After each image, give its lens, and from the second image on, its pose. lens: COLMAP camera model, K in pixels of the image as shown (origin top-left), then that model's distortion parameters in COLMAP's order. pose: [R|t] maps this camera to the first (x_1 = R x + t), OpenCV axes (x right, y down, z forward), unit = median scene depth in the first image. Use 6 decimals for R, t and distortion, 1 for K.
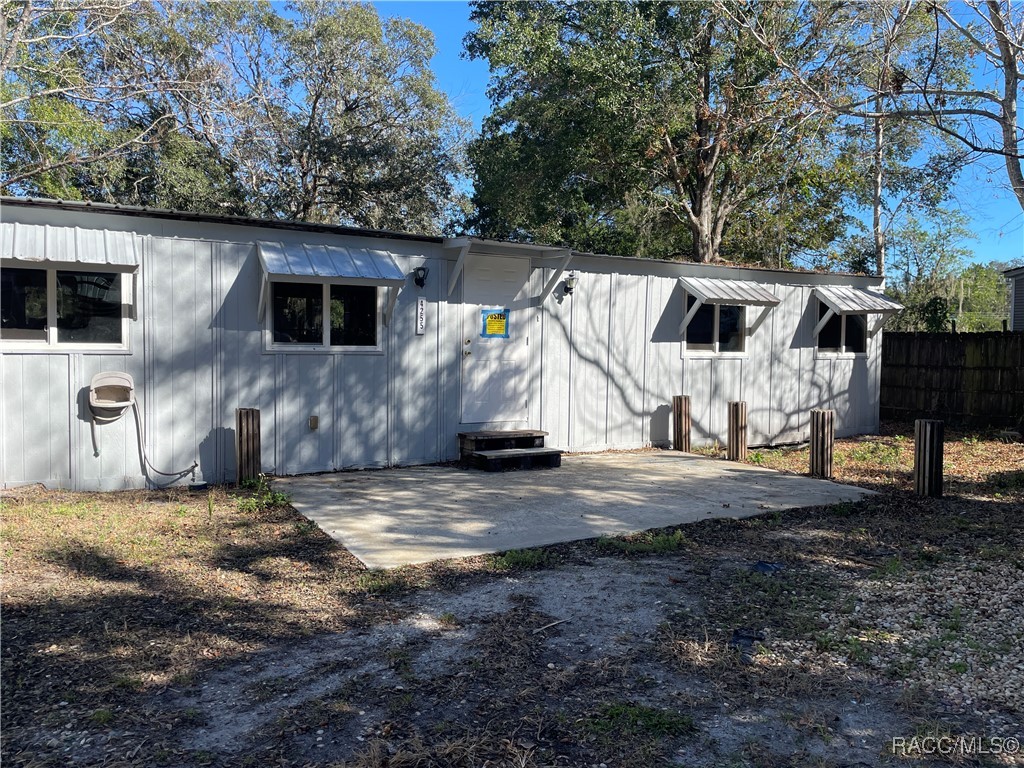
lens RADIAL K [[756.5, 0, 513.9], [0, 756.5, 384.2], [0, 0, 1]] dist [0.104943, -0.132144]
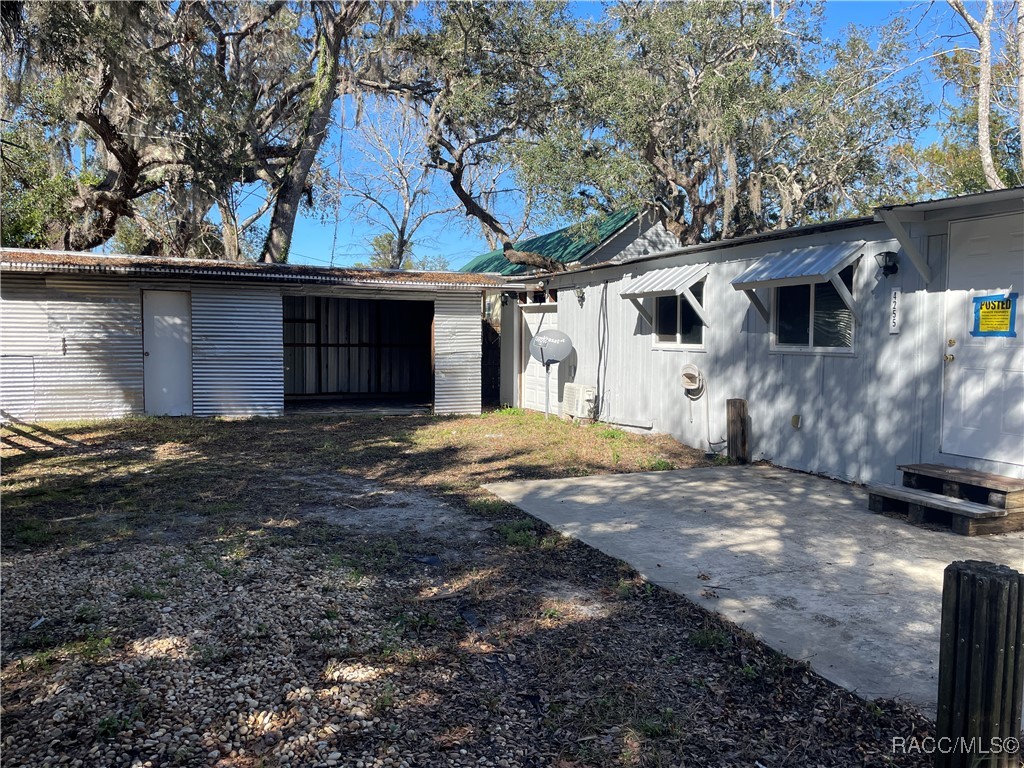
lens RADIAL K [[756.5, 0, 513.9], [0, 756.5, 384.2], [0, 0, 1]] dist [0.104943, -0.132144]
pose [[-0.165359, 0.048465, -0.985042, 0.781761], [-0.067717, 0.995877, 0.060366, -0.033780], [0.983906, 0.076686, -0.161396, 0.738889]]
